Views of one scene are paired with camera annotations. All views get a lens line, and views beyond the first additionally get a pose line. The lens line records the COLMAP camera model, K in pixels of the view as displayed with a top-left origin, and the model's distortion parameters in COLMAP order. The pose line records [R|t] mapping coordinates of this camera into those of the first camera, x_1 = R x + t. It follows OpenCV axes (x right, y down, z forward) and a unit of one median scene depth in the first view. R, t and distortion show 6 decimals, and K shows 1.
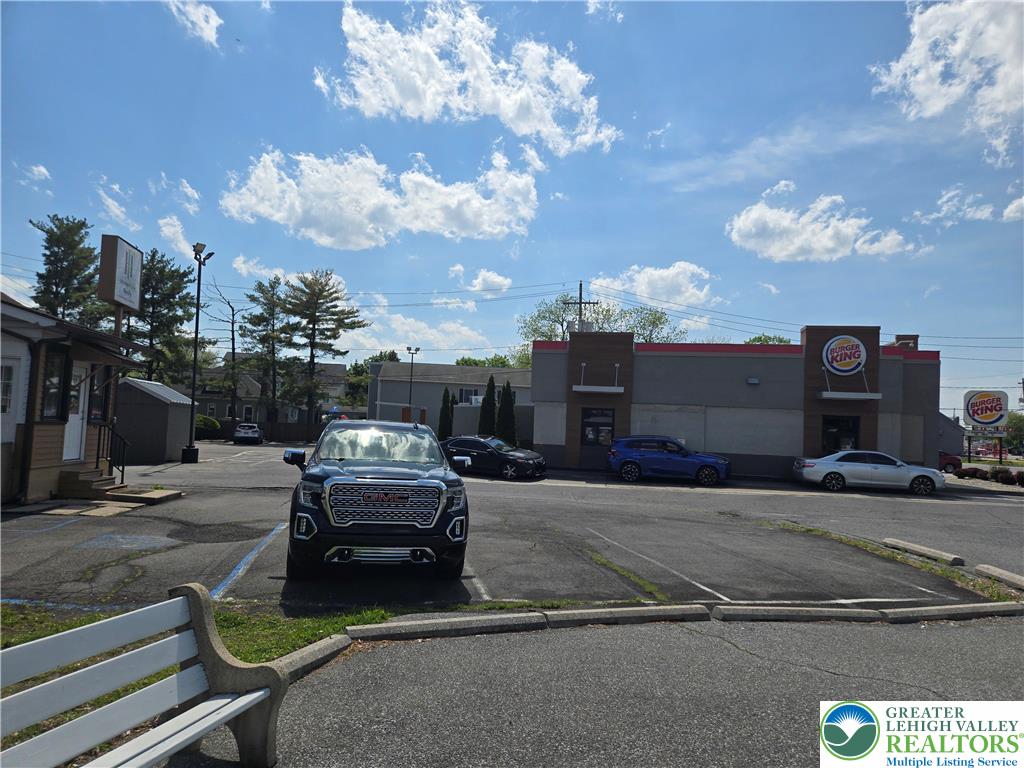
lens RADIAL K [[684.2, 0, 487.7], [0, 684.2, 398.3], [0, 0, 1]] dist [0.066756, -0.057867]
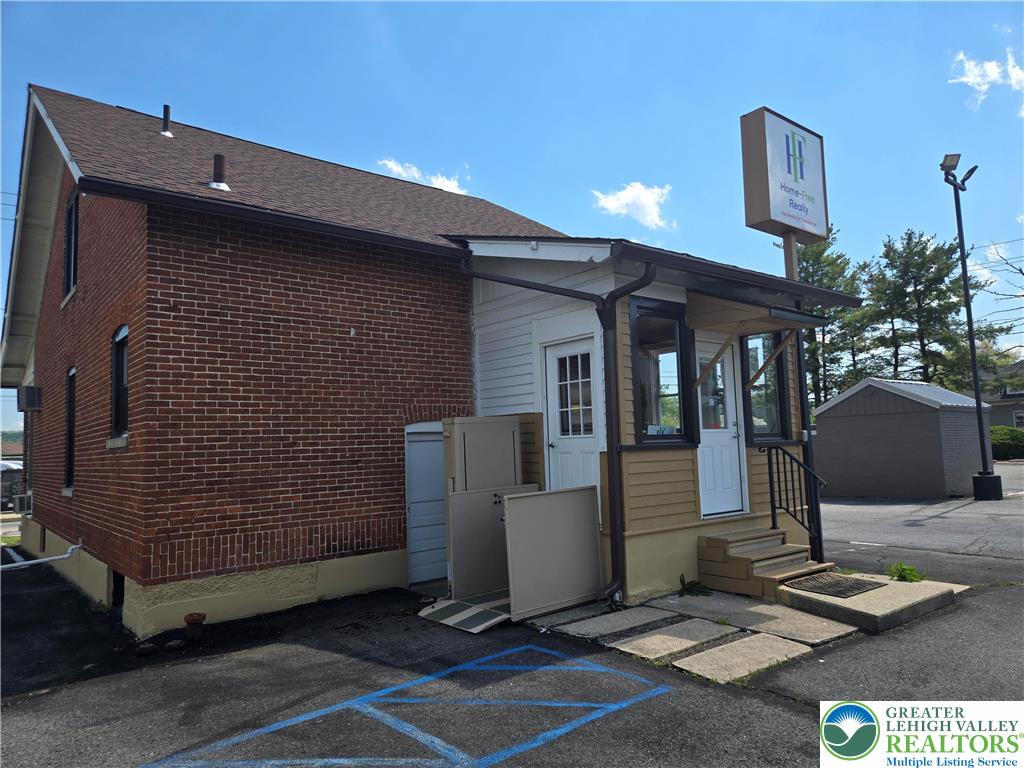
lens RADIAL K [[684.2, 0, 520.4], [0, 684.2, 384.8], [0, 0, 1]] dist [0.066756, -0.057867]
pose [[0.533318, -0.137071, -0.834735, -0.128738], [0.094776, 0.990254, -0.102056, 0.016930], [0.840588, -0.024684, 0.541112, 0.338597]]
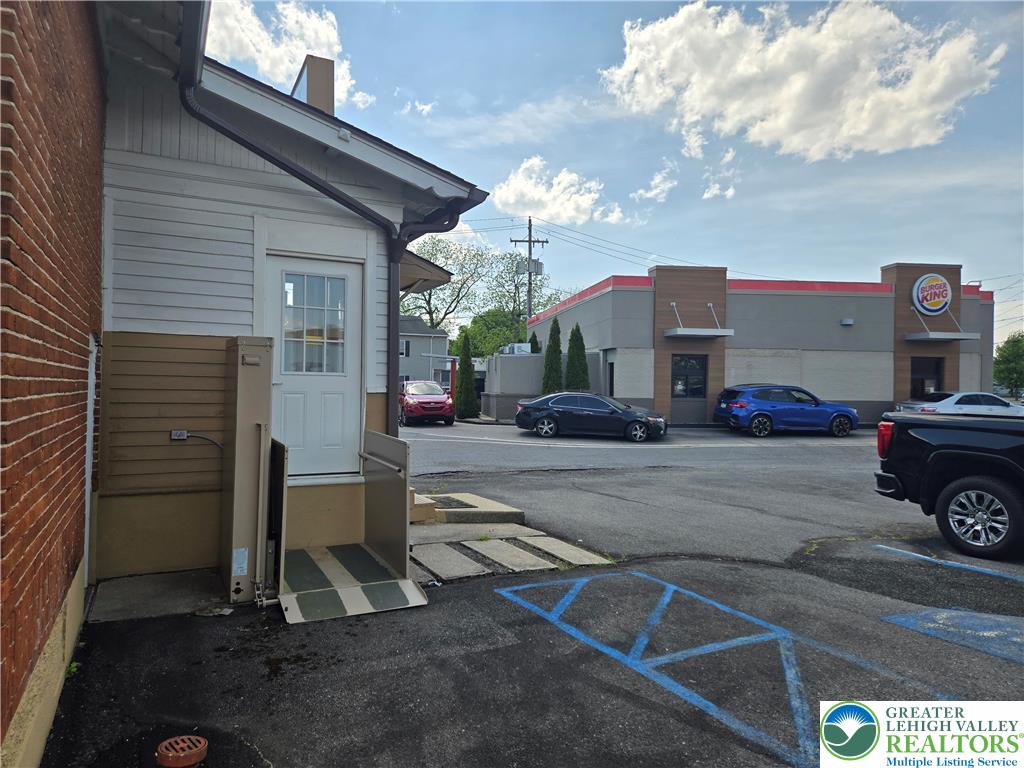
lens RADIAL K [[684.2, 0, 489.9], [0, 684.2, 368.5], [0, 0, 1]] dist [0.066756, -0.057867]
pose [[0.944269, -0.022629, 0.328396, -0.363431], [0.014320, 0.999514, 0.027697, 0.004846], [-0.328863, -0.021450, 0.944134, 0.269812]]
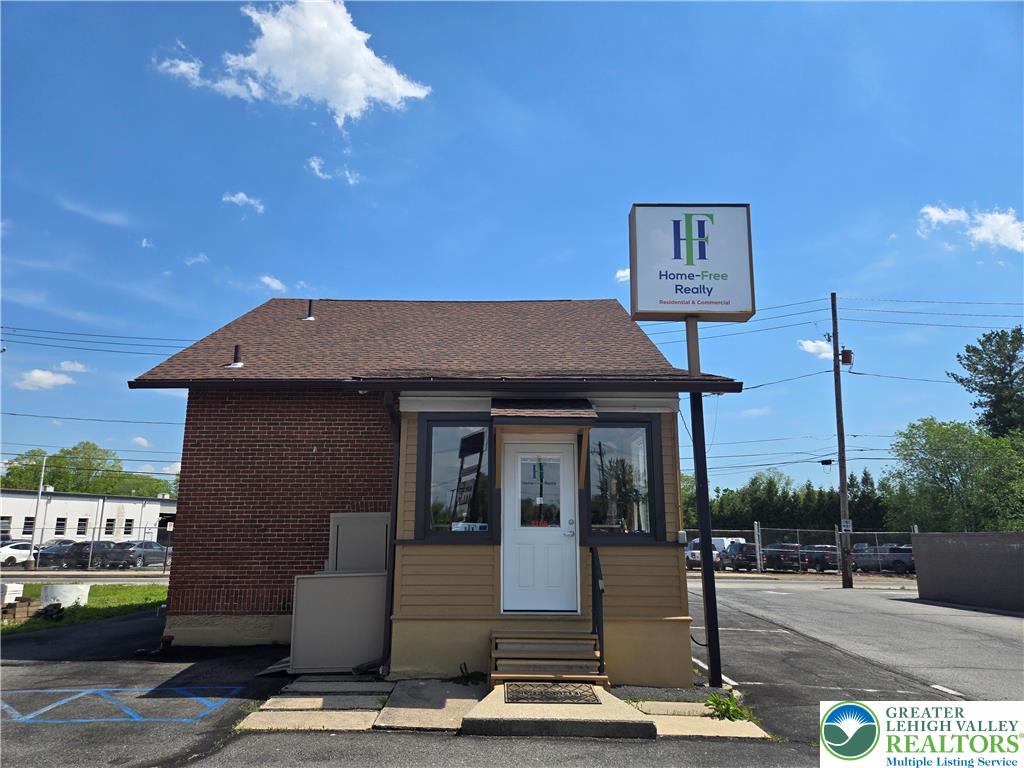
lens RADIAL K [[684.2, 0, 508.3], [0, 684.2, 376.9], [0, 0, 1]] dist [0.066756, -0.057867]
pose [[-0.116449, -0.263389, -0.957635, -0.009446], [0.038009, 0.962307, -0.269296, 0.032509], [0.992469, -0.067758, -0.102049, 0.610697]]
